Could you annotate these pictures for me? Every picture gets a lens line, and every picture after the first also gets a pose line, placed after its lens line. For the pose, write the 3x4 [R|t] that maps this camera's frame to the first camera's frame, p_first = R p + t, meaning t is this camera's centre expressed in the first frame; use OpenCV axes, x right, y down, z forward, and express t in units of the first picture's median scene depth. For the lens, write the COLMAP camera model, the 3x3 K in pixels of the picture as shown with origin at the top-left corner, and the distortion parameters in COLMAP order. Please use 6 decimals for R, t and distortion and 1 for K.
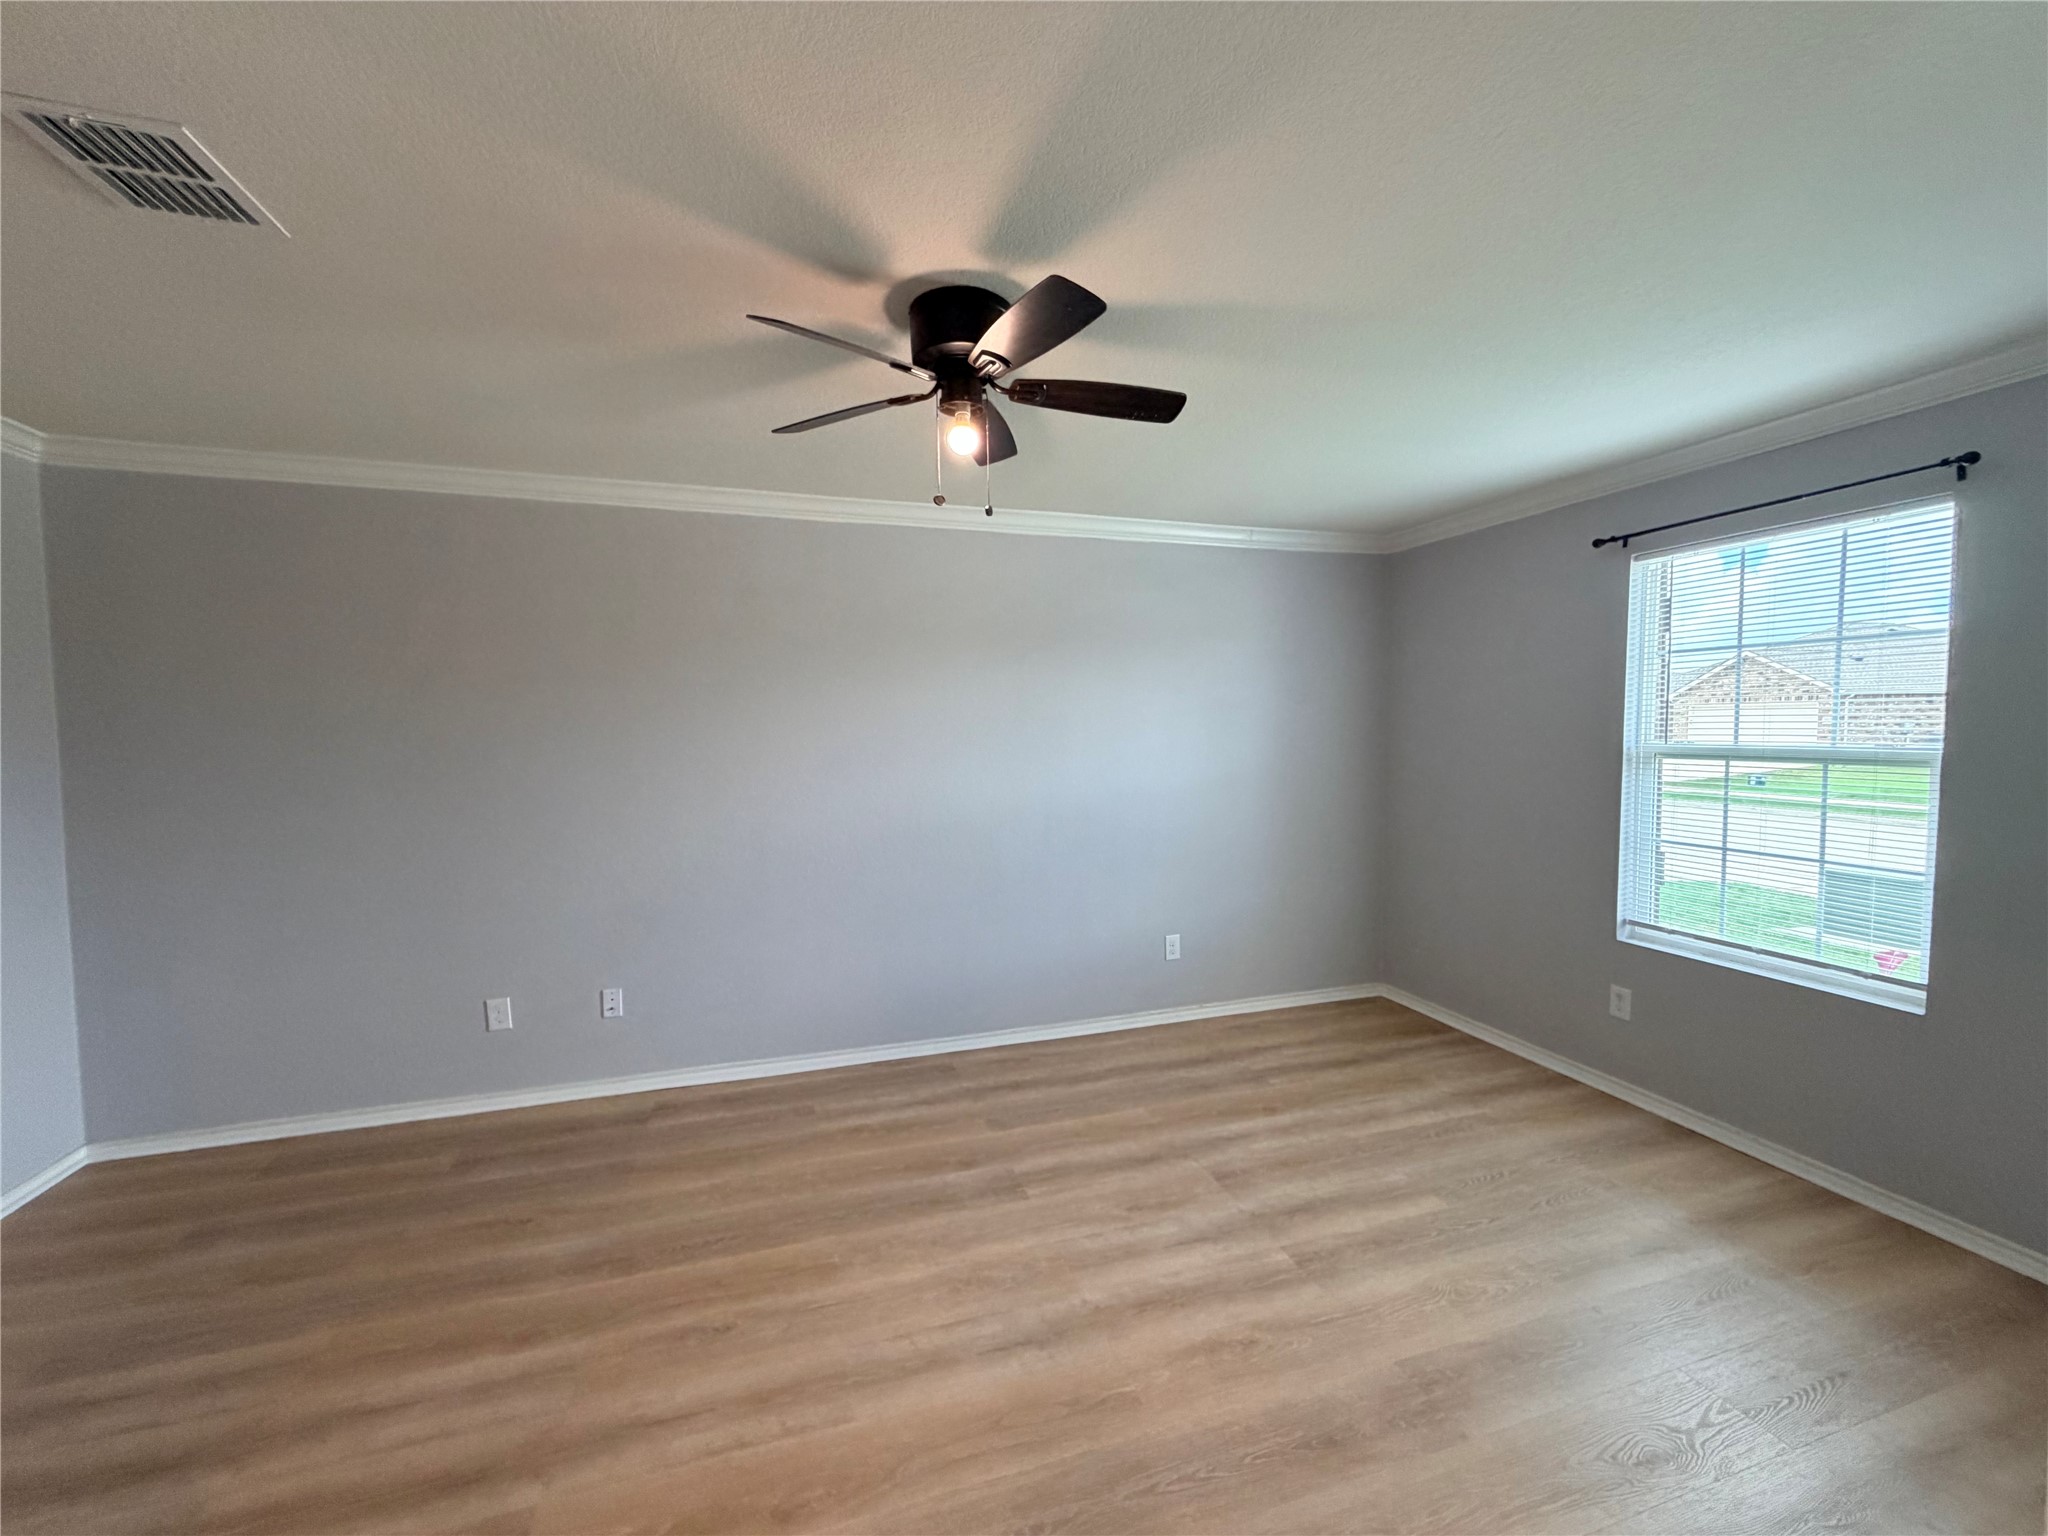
lens RADIAL K [[820.8, 0, 1020.5], [0, 820.8, 774.1], [0, 0, 1]] dist [-0.001991, 0.001052]
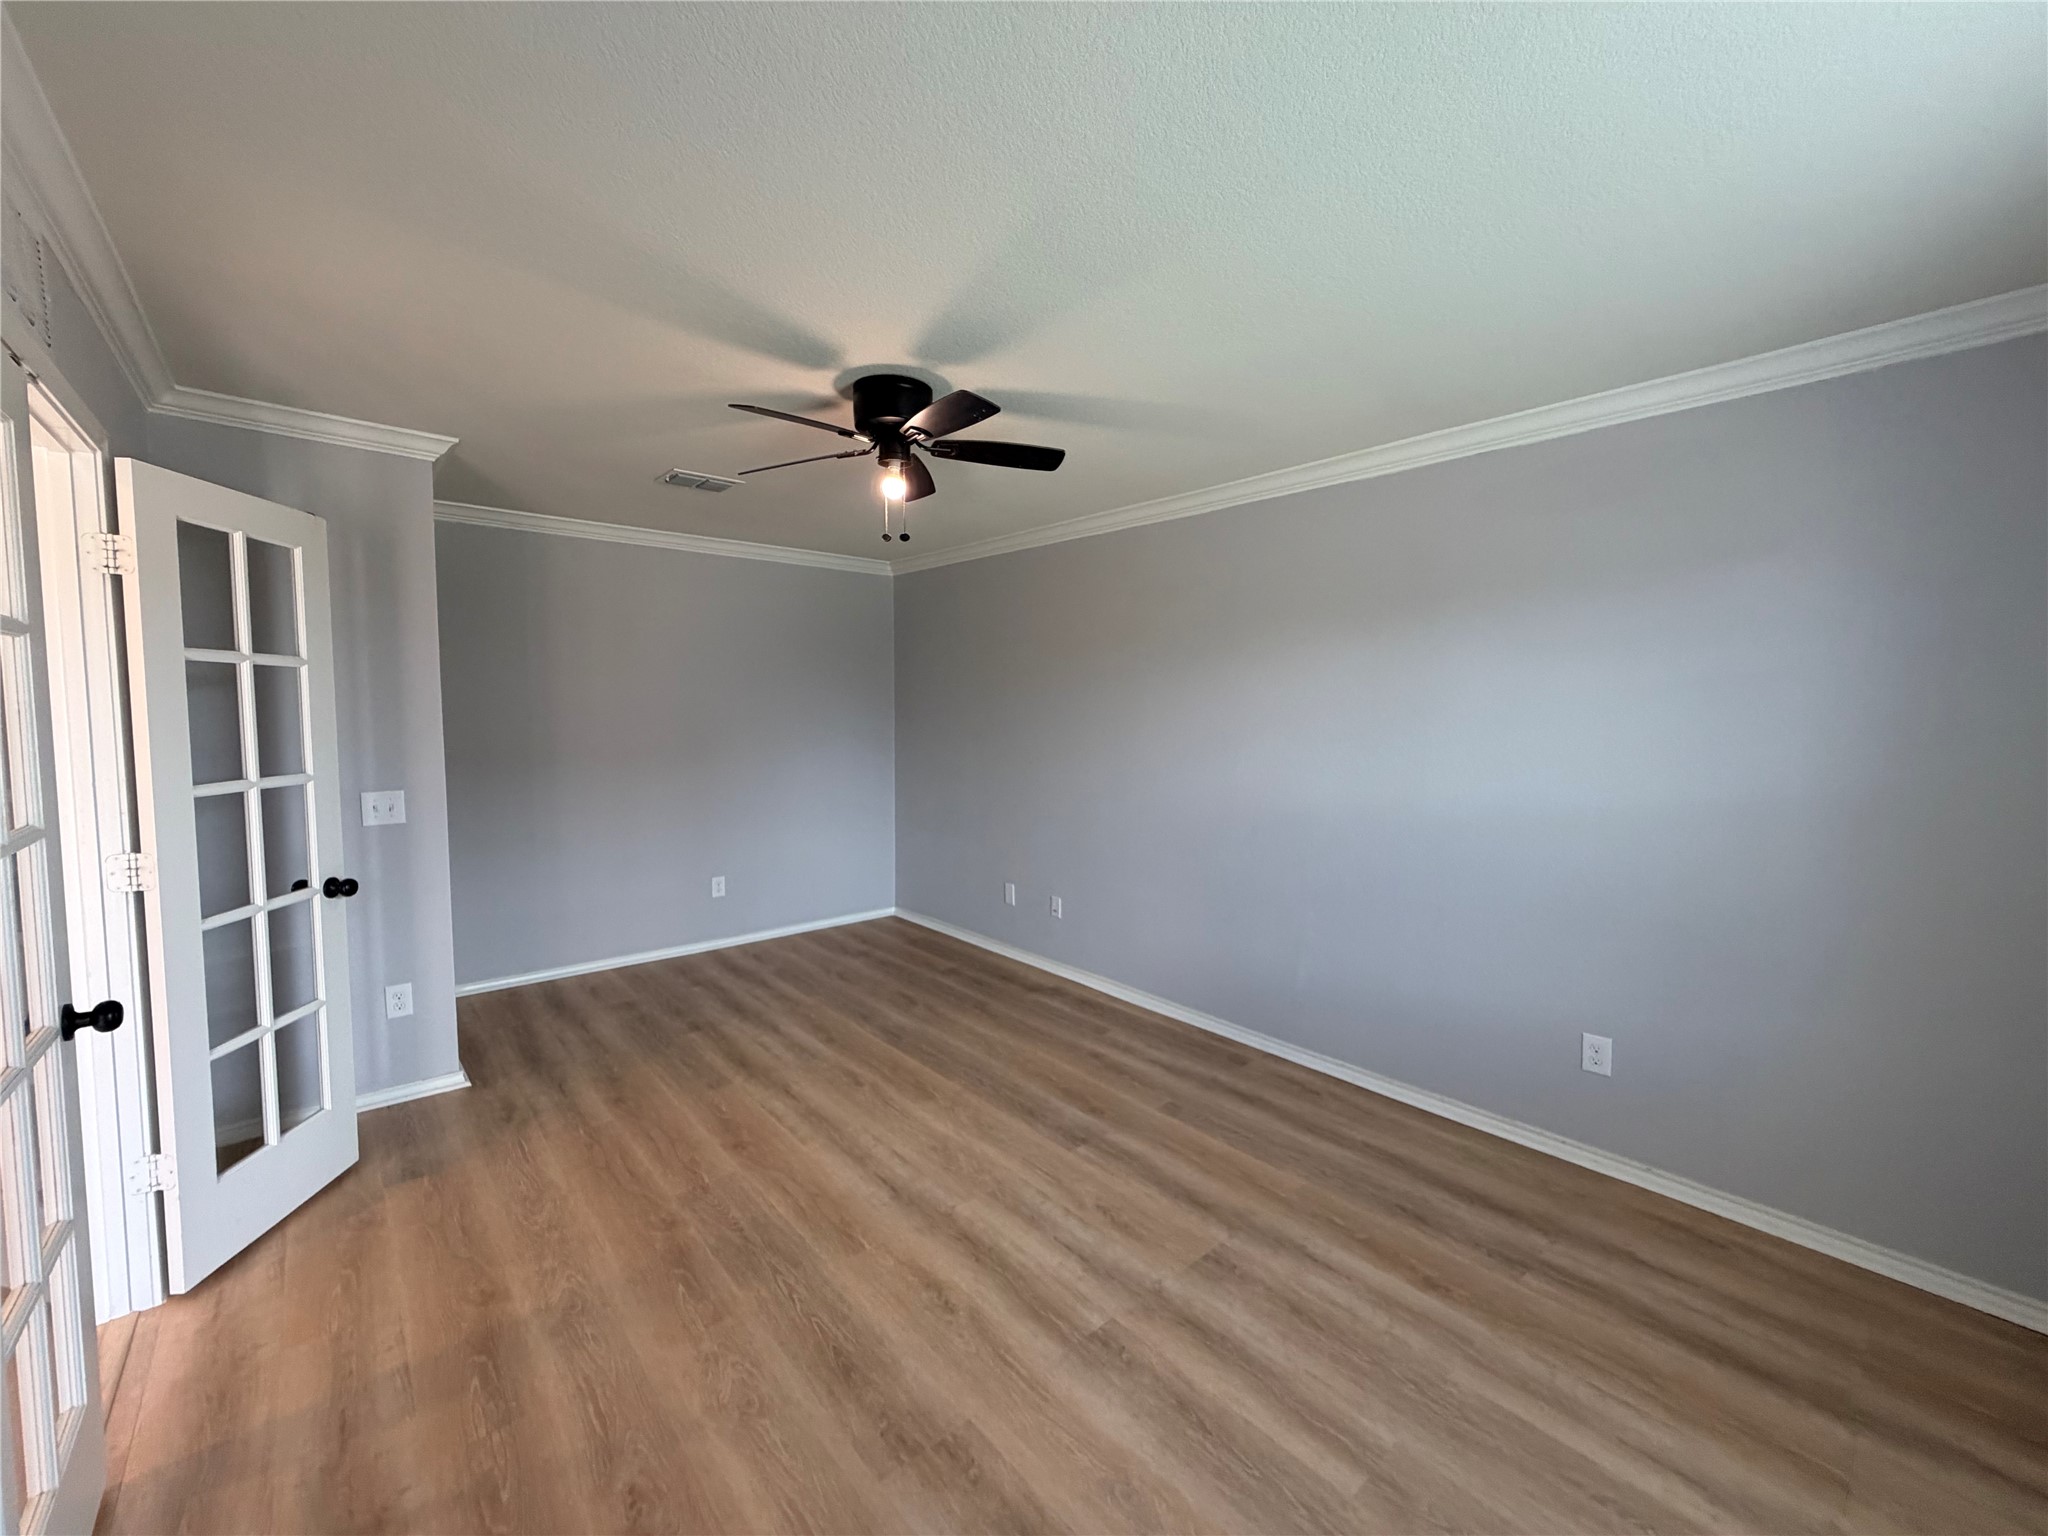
lens RADIAL K [[820.8, 0, 1003.7], [0, 820.8, 761.3], [0, 0, 1]] dist [-0.001991, 0.001052]
pose [[0.386341, 0.072034, -0.919539, 0.843719], [-0.063348, 0.996664, 0.051461, -0.032422], [0.920178, 0.038370, 0.389615, 0.447318]]
